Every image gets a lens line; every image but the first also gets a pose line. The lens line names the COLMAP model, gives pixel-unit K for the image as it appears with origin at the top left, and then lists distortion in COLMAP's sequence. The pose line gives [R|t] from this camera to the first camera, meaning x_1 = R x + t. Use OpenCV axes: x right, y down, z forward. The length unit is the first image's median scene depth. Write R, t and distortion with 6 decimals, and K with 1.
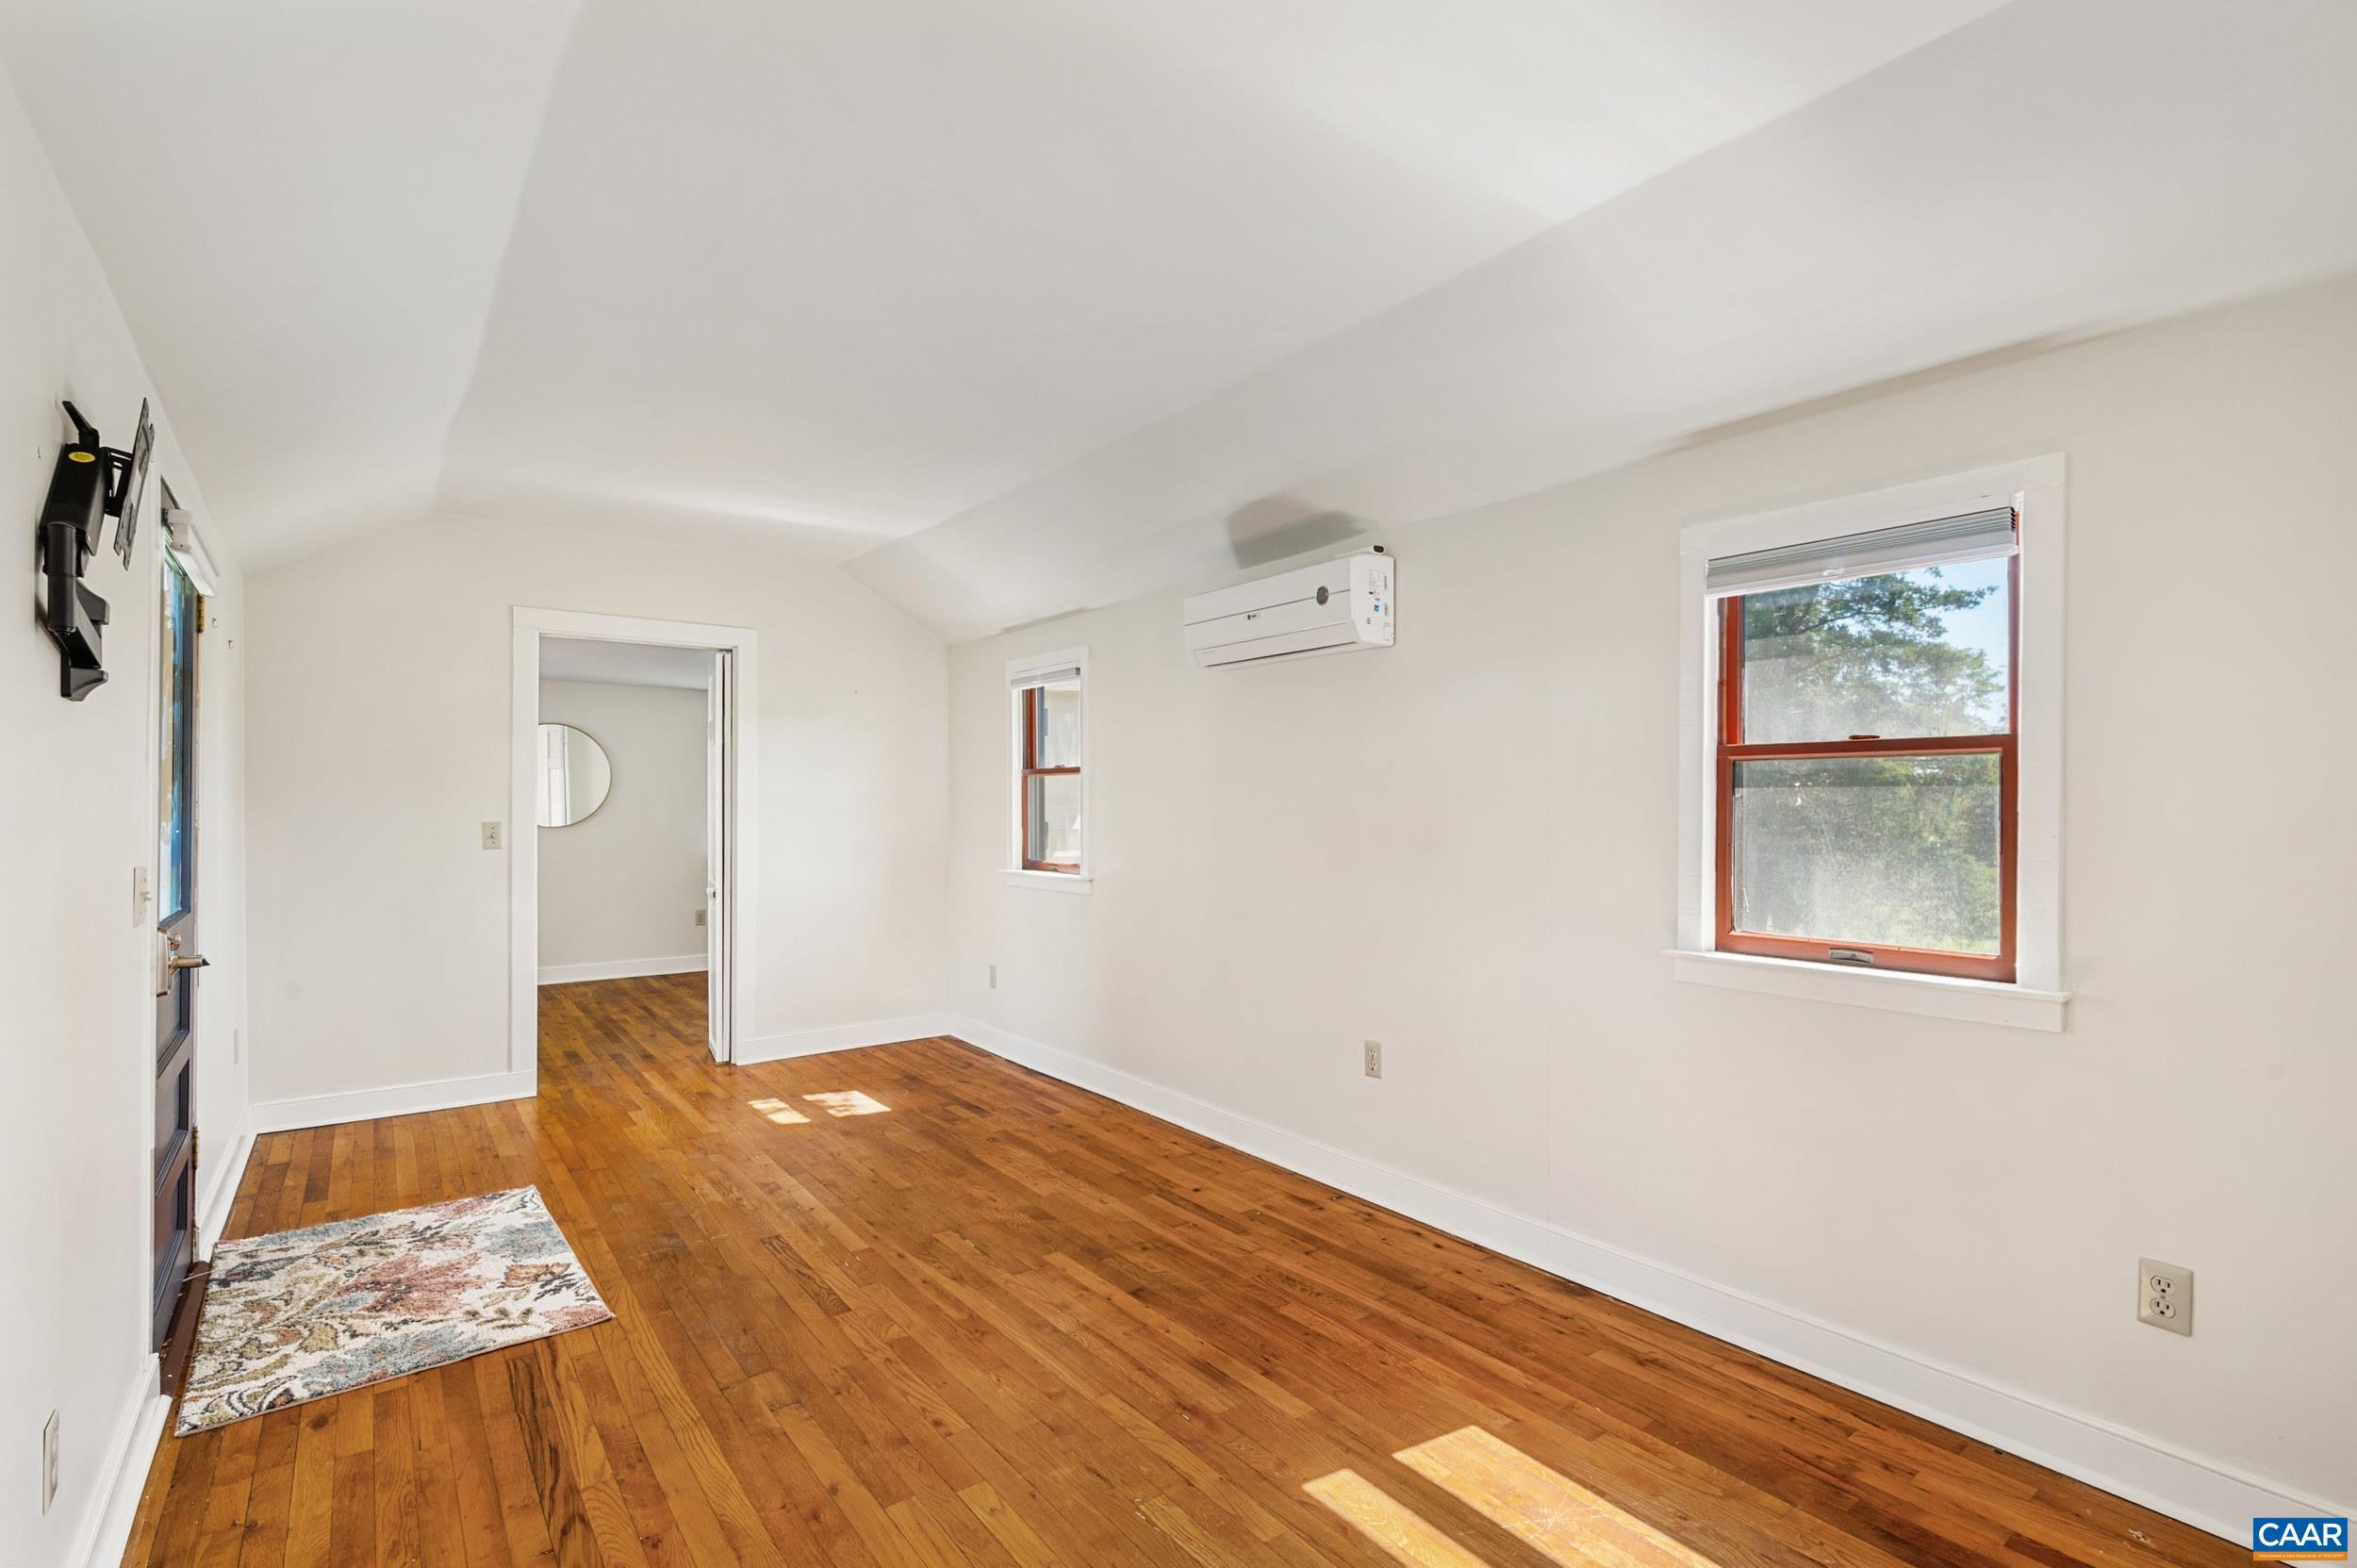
lens RADIAL K [[1064.8, 0, 1172.2], [0, 1064.8, 798.9], [0, 0, 1]] dist [0.001255, 0.000272]
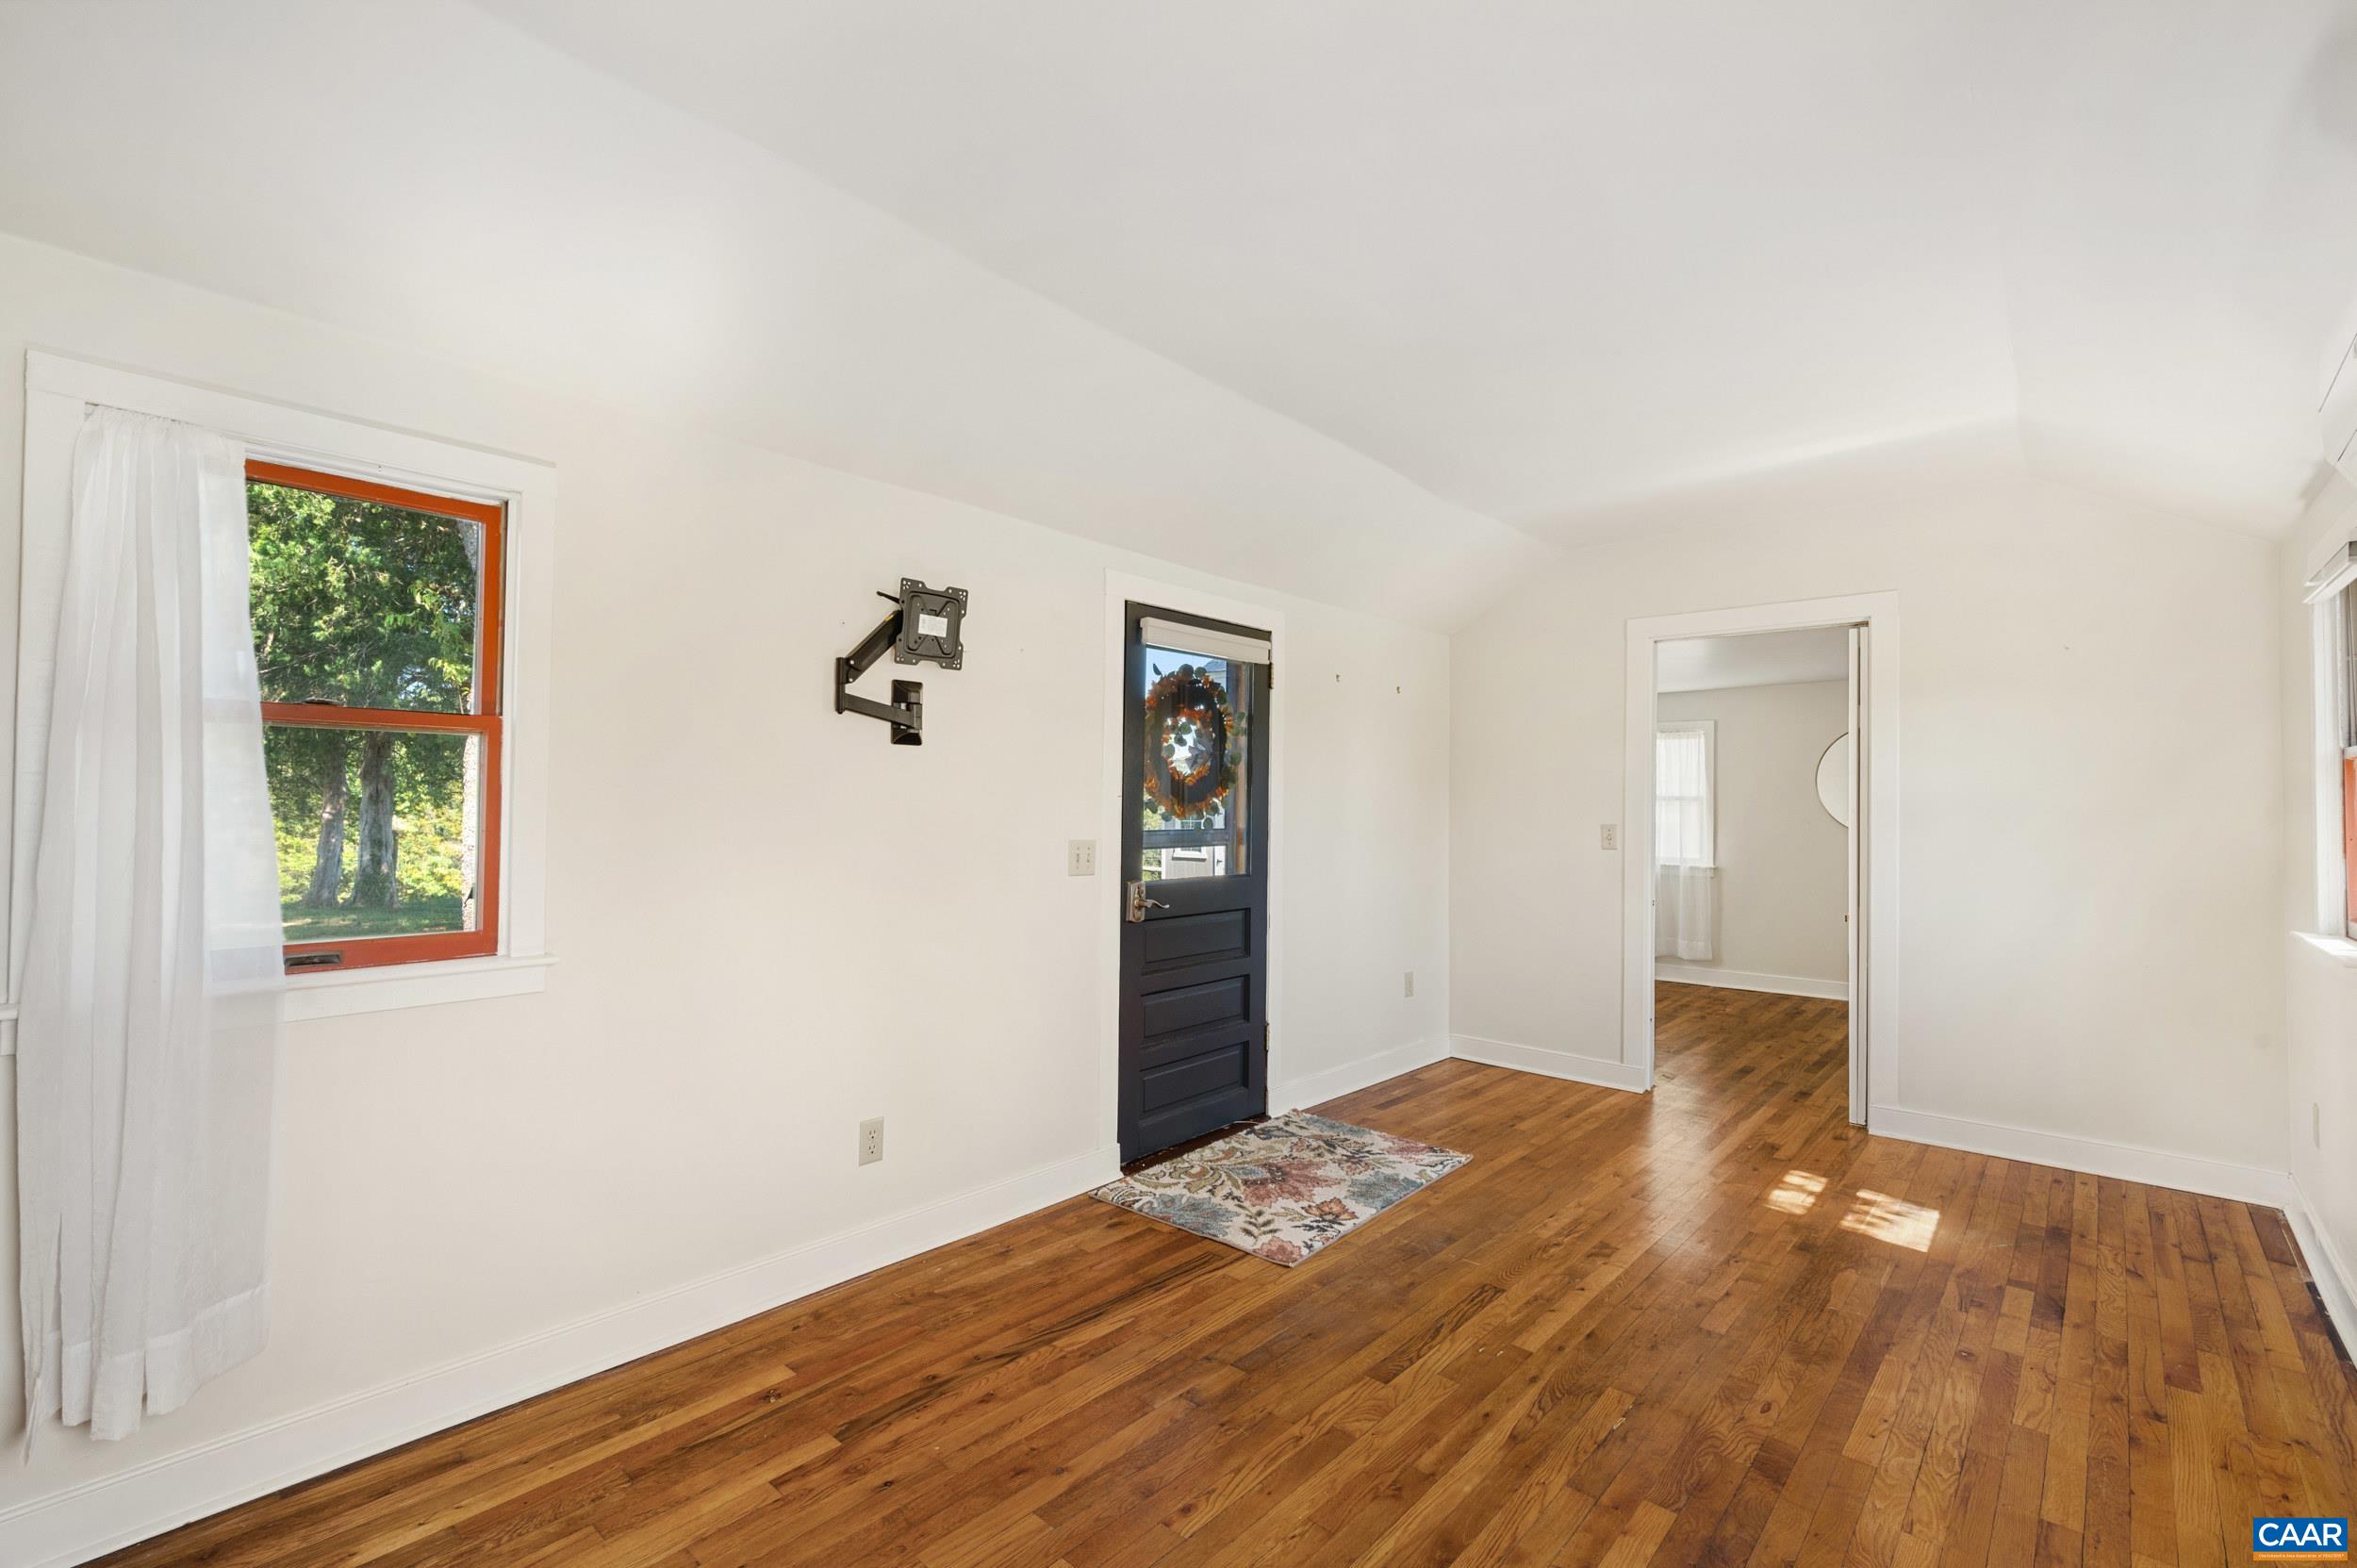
lens RADIAL K [[1019.2, 0, 1201.6], [0, 1019.2, 791.2], [0, 0, 1]] dist [0.000651, 0.000320]
pose [[0.203833, -0.011376, -0.978940, 0.444171], [-0.005055, 0.999907, -0.012672, 0.003888], [0.978993, 0.007531, 0.203756, 0.608669]]
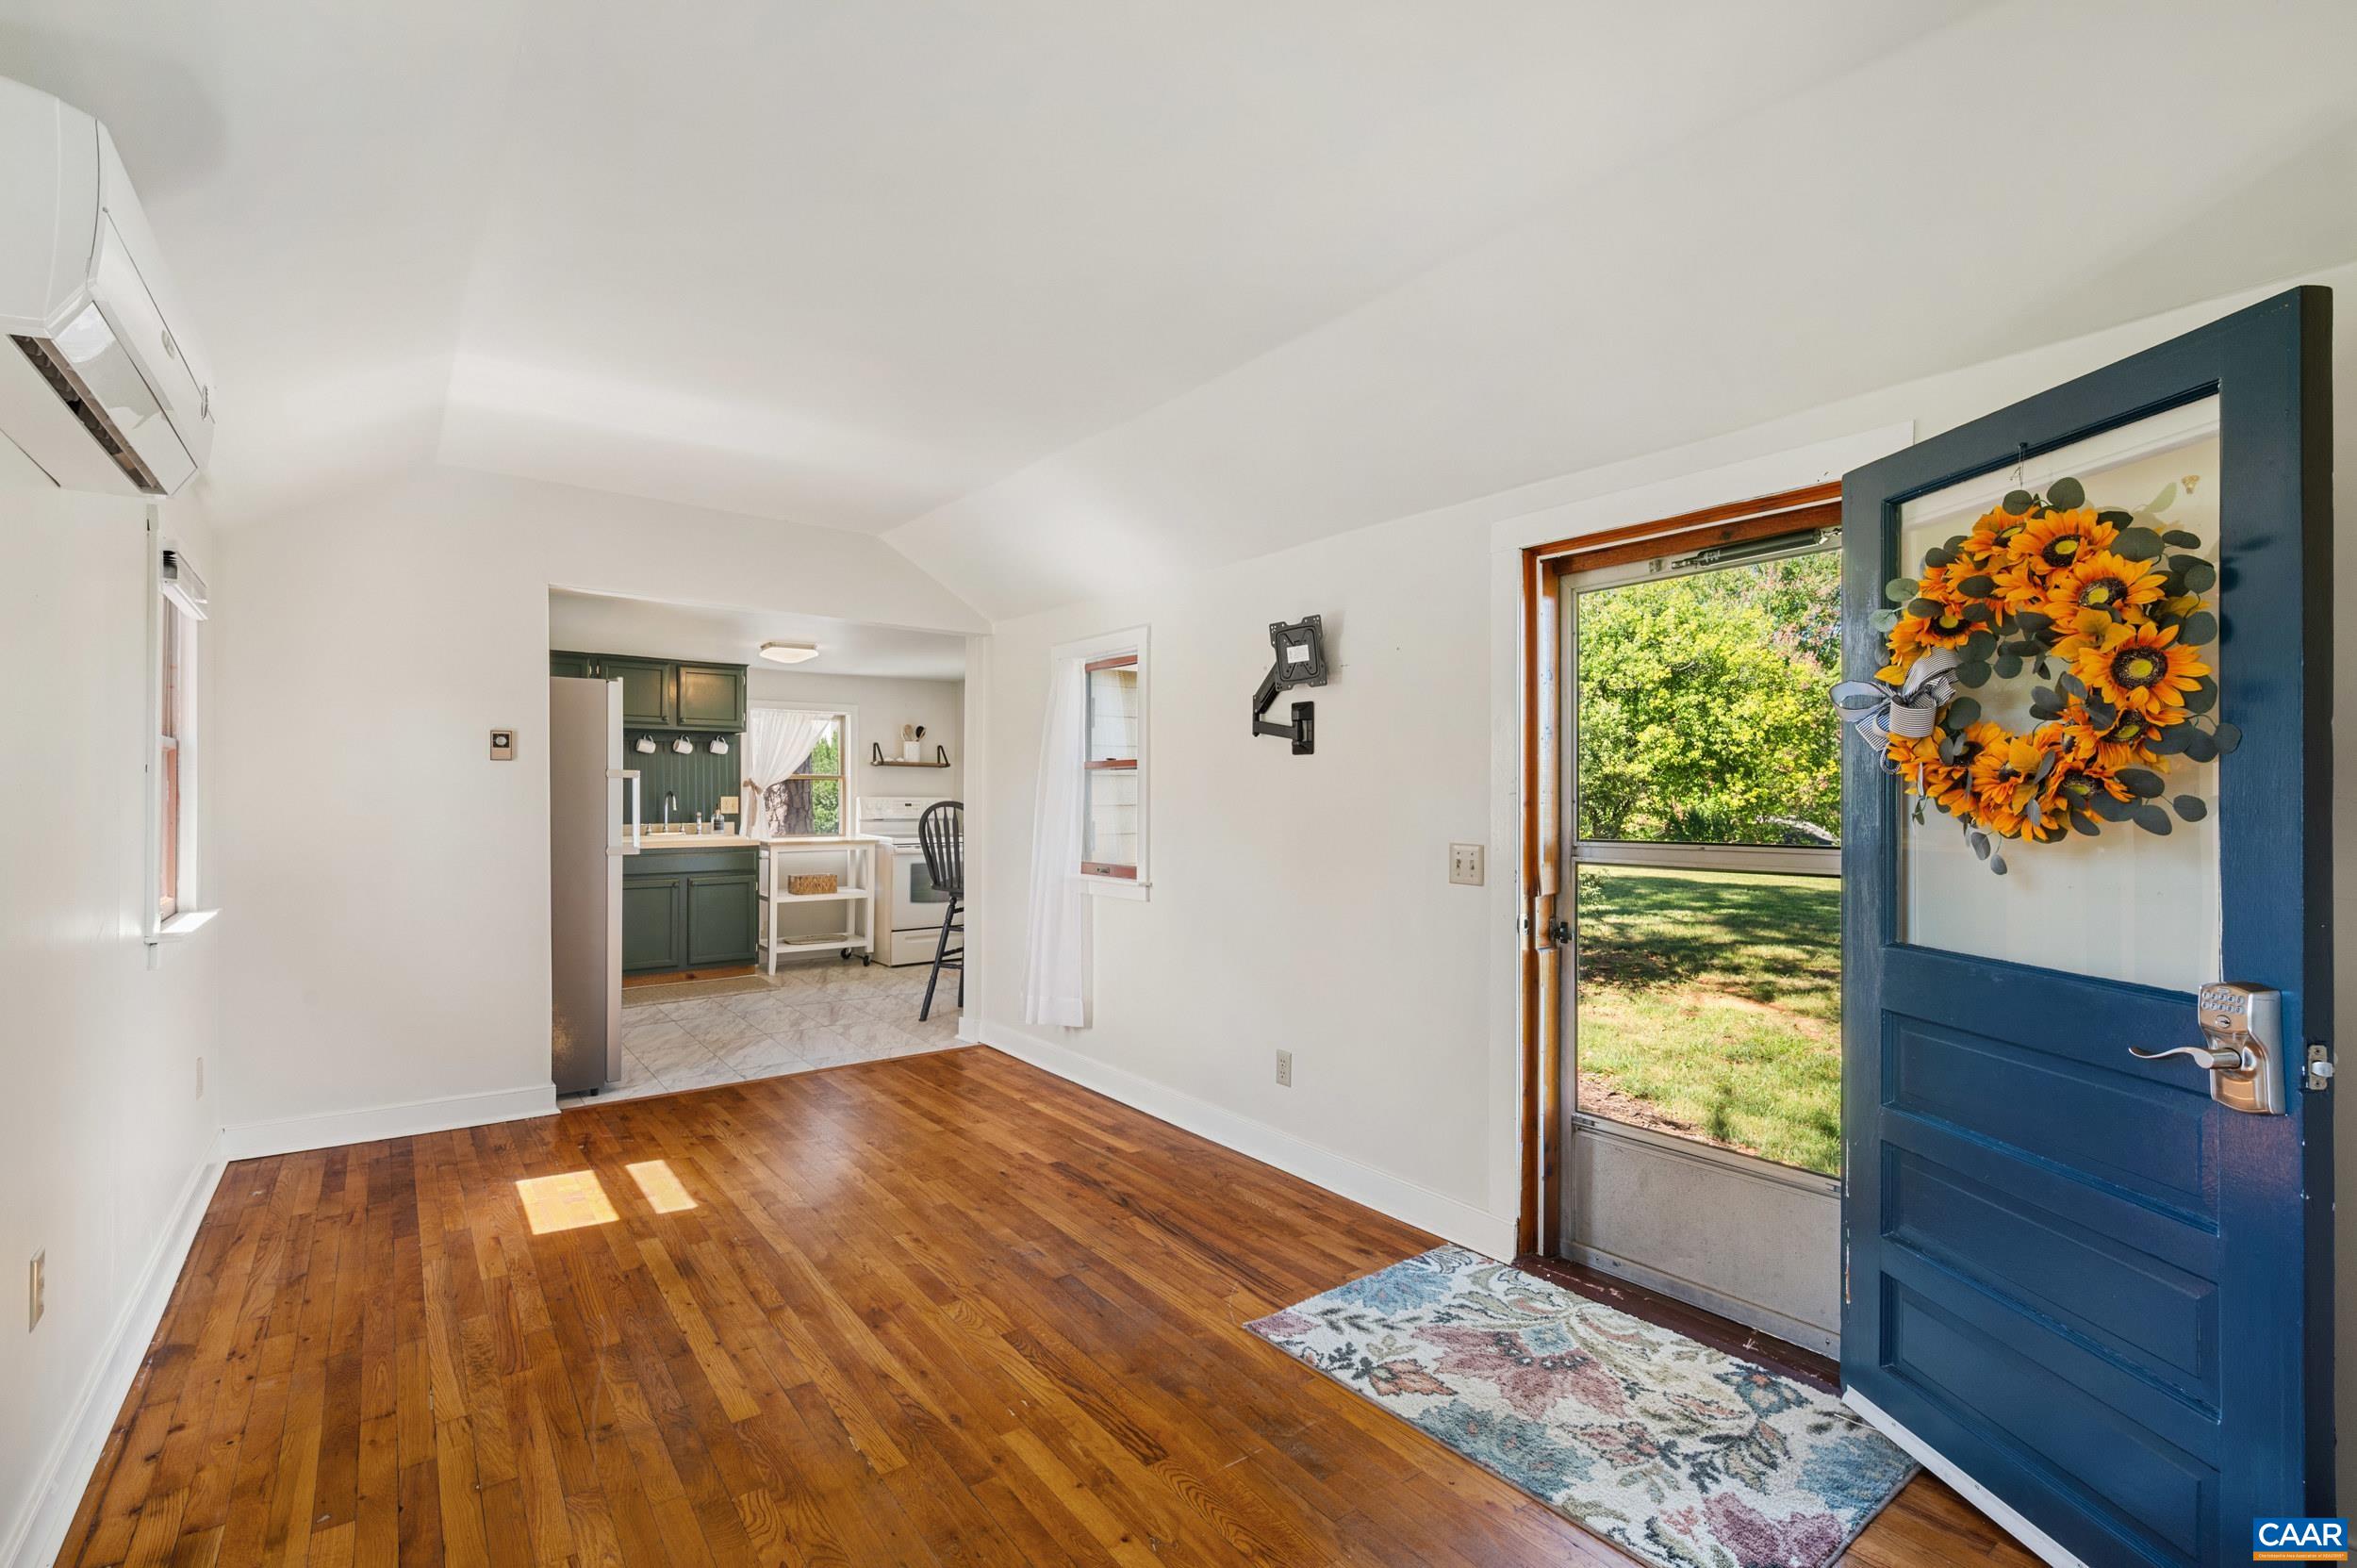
lens RADIAL K [[1064.8, 0, 1172.2], [0, 1064.8, 798.9], [0, 0, 1]] dist [0.001255, 0.000272]
pose [[-0.999912, -0.010659, 0.007941, -0.408398], [-0.010737, 0.999893, -0.009886, 0.013782], [-0.007835, -0.009971, -0.999920, 1.746393]]
